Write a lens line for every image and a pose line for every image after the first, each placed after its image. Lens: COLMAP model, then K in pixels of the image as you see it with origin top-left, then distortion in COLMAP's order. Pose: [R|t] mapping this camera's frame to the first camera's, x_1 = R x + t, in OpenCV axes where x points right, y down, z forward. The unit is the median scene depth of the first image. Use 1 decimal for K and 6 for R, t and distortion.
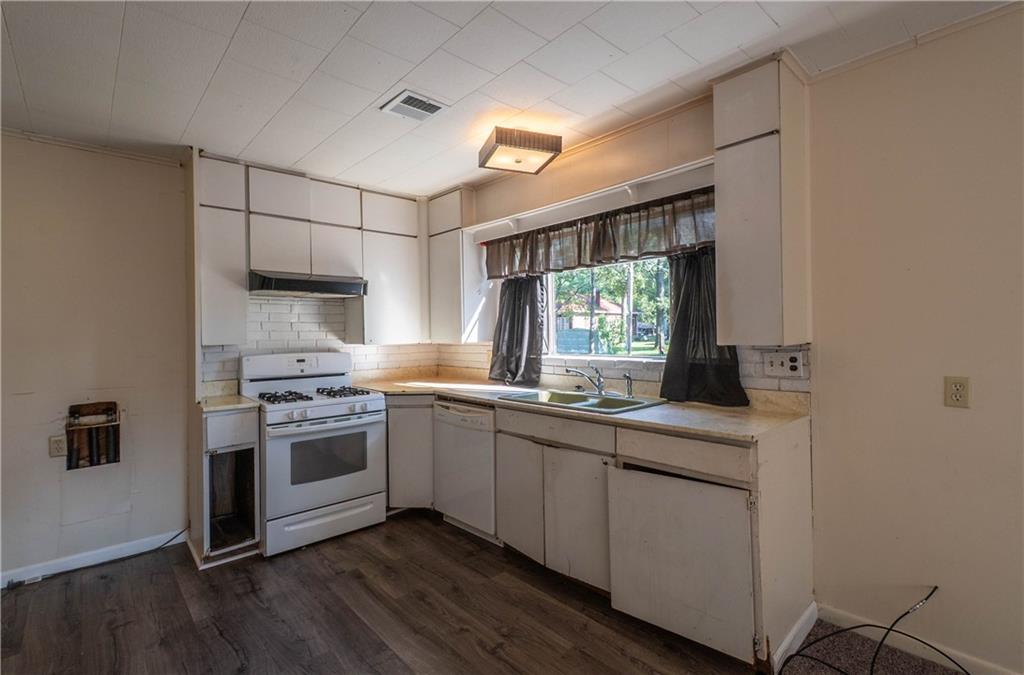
lens RADIAL K [[459.2, 0, 508.5], [0, 459.2, 332.0], [0, 0, 1]] dist [0.003873, -0.000275]
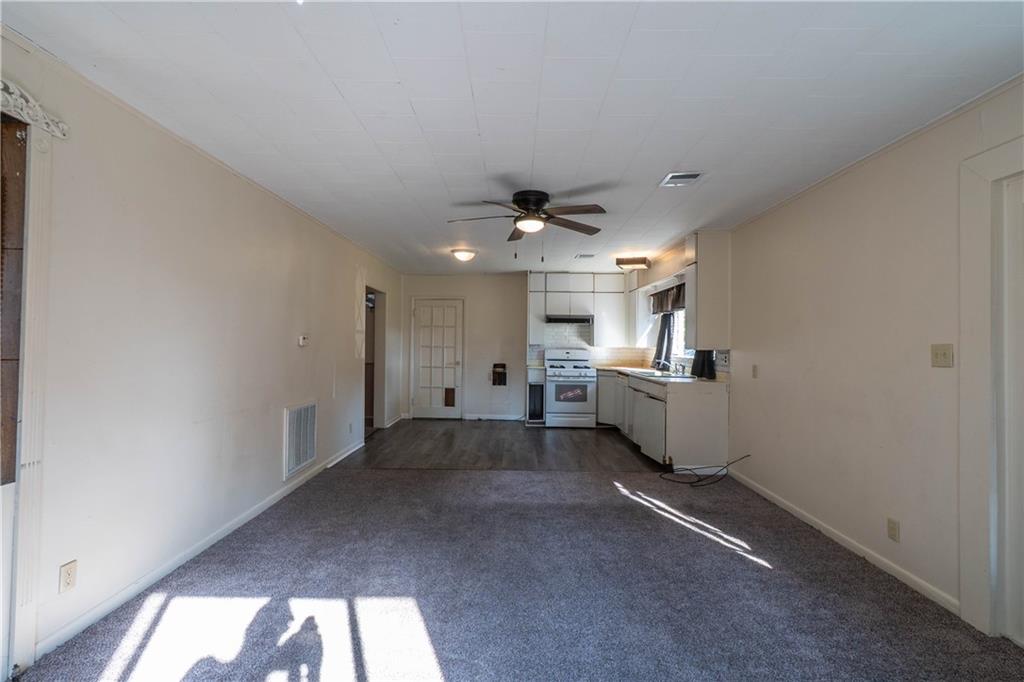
lens RADIAL K [[459.2, 0, 510.1], [0, 459.2, 338.9], [0, 0, 1]] dist [0.003873, -0.000275]
pose [[0.727619, 0.018714, -0.685727, 1.022611], [-0.021058, 0.999766, 0.004940, -0.012618], [0.685659, 0.010846, 0.727842, -0.960948]]
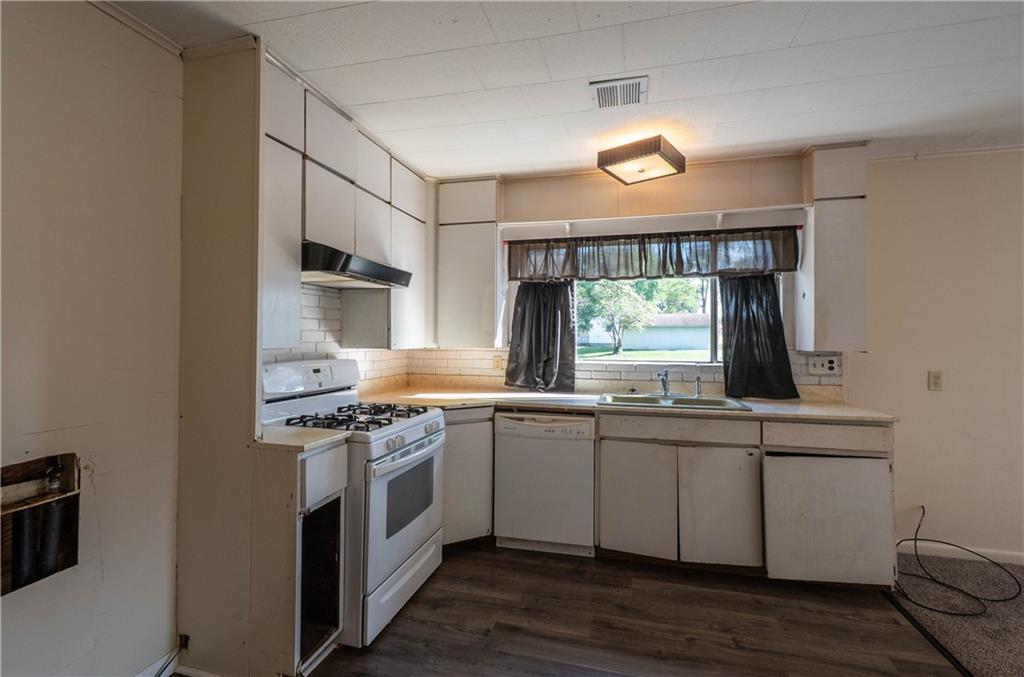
lens RADIAL K [[459.2, 0, 502.4], [0, 459.2, 332.7], [0, 0, 1]] dist [0.003873, -0.000275]
pose [[0.846264, 0.024276, 0.532210, -0.688841], [-0.018306, 0.999696, -0.016490, 0.010244], [-0.532449, 0.004212, 0.846452, 0.265638]]
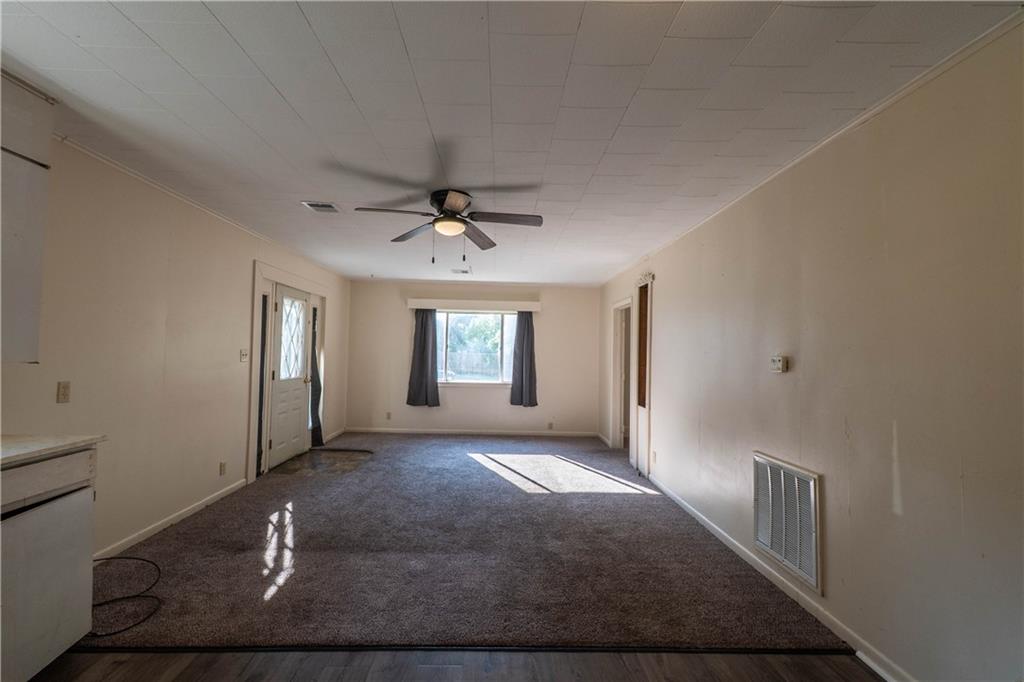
lens RADIAL K [[459.2, 0, 508.8], [0, 459.2, 336.6], [0, 0, 1]] dist [0.003873, -0.000275]
pose [[-0.755119, 0.023766, 0.655156, -0.621978], [-0.010026, 0.998807, -0.047788, 0.006718], [-0.655511, -0.042654, -0.753980, 0.706277]]
